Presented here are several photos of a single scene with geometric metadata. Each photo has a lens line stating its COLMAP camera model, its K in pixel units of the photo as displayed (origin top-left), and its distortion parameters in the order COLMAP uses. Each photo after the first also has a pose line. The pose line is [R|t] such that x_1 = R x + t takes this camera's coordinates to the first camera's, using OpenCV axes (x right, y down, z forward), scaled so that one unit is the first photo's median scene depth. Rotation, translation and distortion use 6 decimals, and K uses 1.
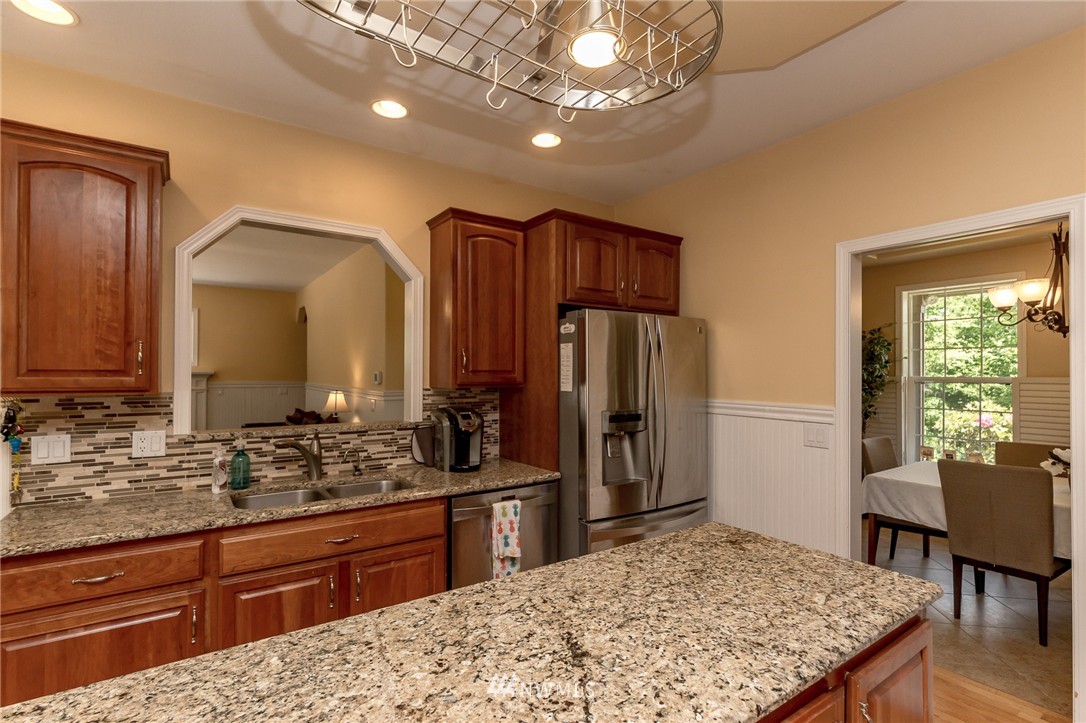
lens RADIAL K [[503.8, 0, 543.9], [0, 503.8, 364.8], [0, 0, 1]] dist [0.003554, 0.000000]
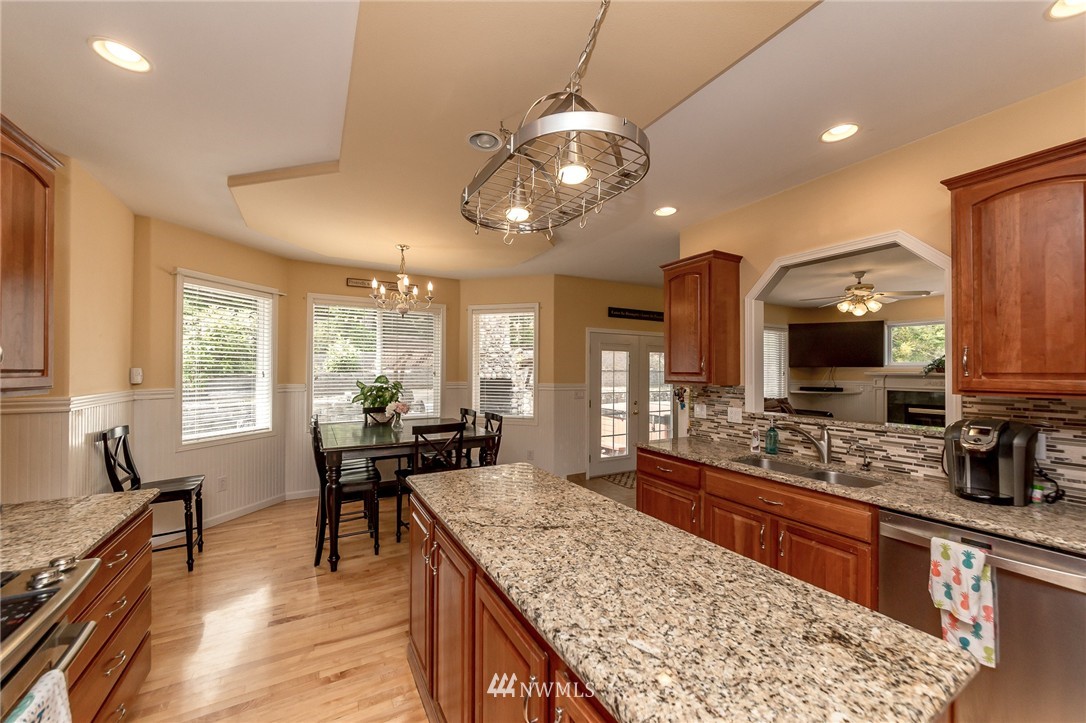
lens RADIAL K [[395.7, 0, 545.4], [0, 395.7, 367.9], [0, 0, 1]] dist [-0.009784, -0.000467]
pose [[-0.065554, -0.011570, -0.997782, 1.037280], [0.009356, 0.999882, -0.012209, 0.009421], [0.997805, -0.010136, -0.065438, 0.758663]]
